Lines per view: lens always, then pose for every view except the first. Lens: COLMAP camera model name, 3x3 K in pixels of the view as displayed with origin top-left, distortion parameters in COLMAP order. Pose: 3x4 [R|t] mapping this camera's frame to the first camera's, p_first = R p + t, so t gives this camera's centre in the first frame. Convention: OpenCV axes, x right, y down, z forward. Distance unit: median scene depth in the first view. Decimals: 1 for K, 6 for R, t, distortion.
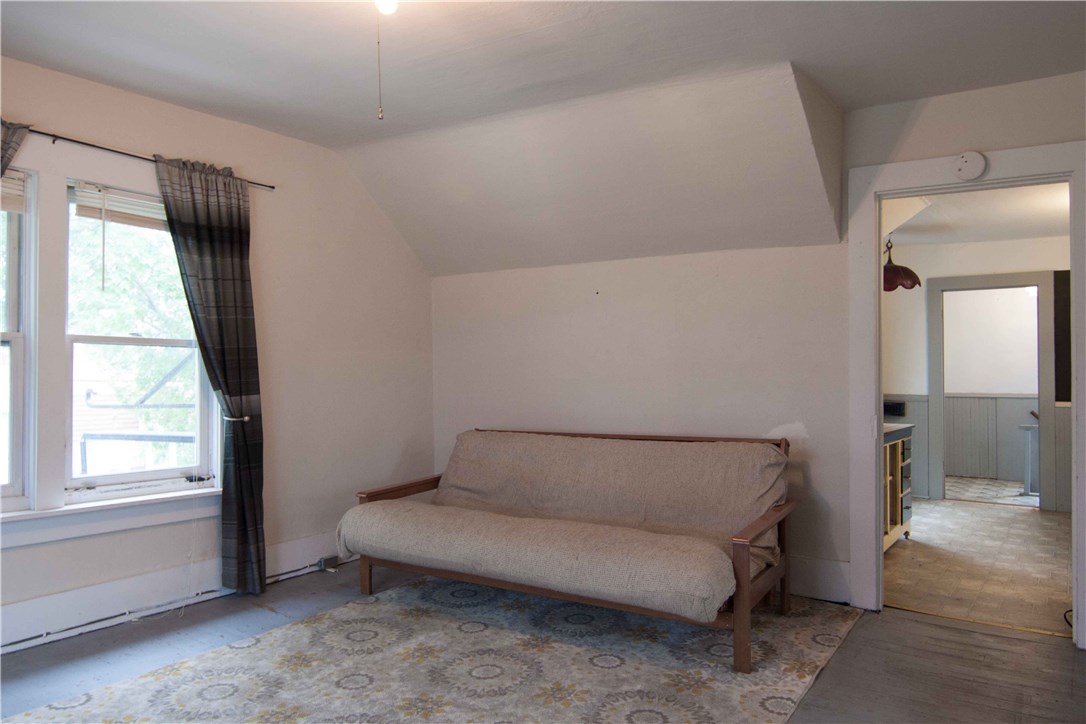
lens RADIAL K [[777.0, 0, 537.4], [0, 777.0, 363.5], [0, 0, 1]] dist [0.003567, -0.008343]
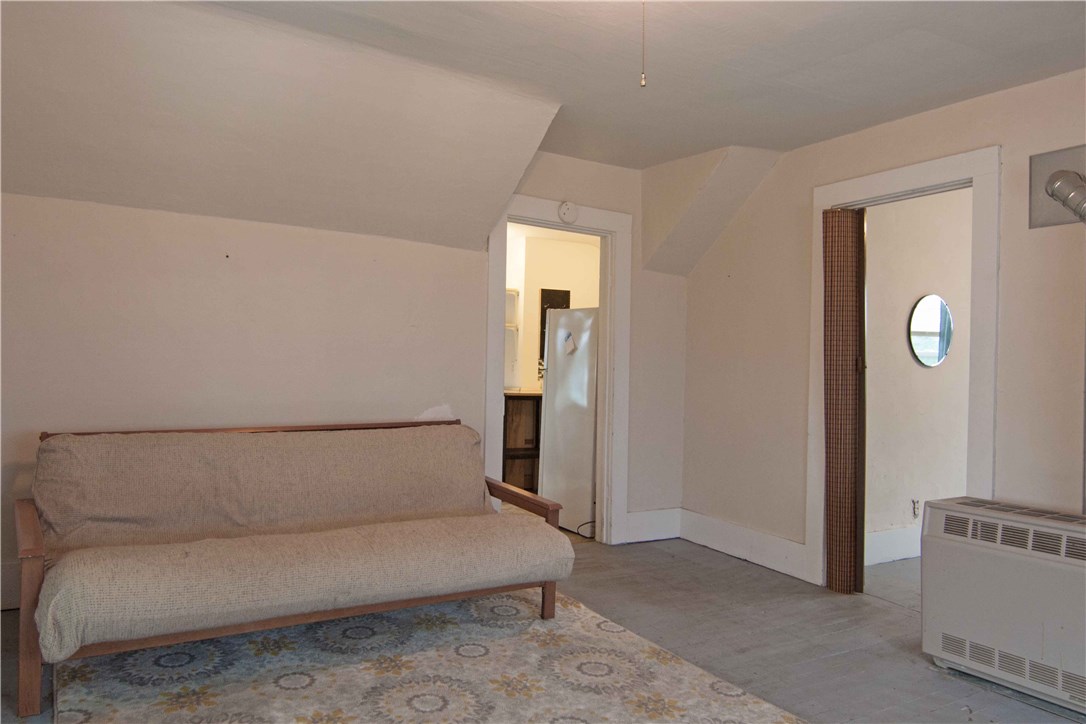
lens RADIAL K [[777.0, 0, 537.4], [0, 777.0, 363.5], [0, 0, 1]] dist [0.003567, -0.008343]
pose [[0.420216, 0.009942, 0.907370, -0.731864], [-0.036345, 0.999322, 0.005882, 0.006790], [-0.906696, -0.035451, 0.420292, 0.486624]]
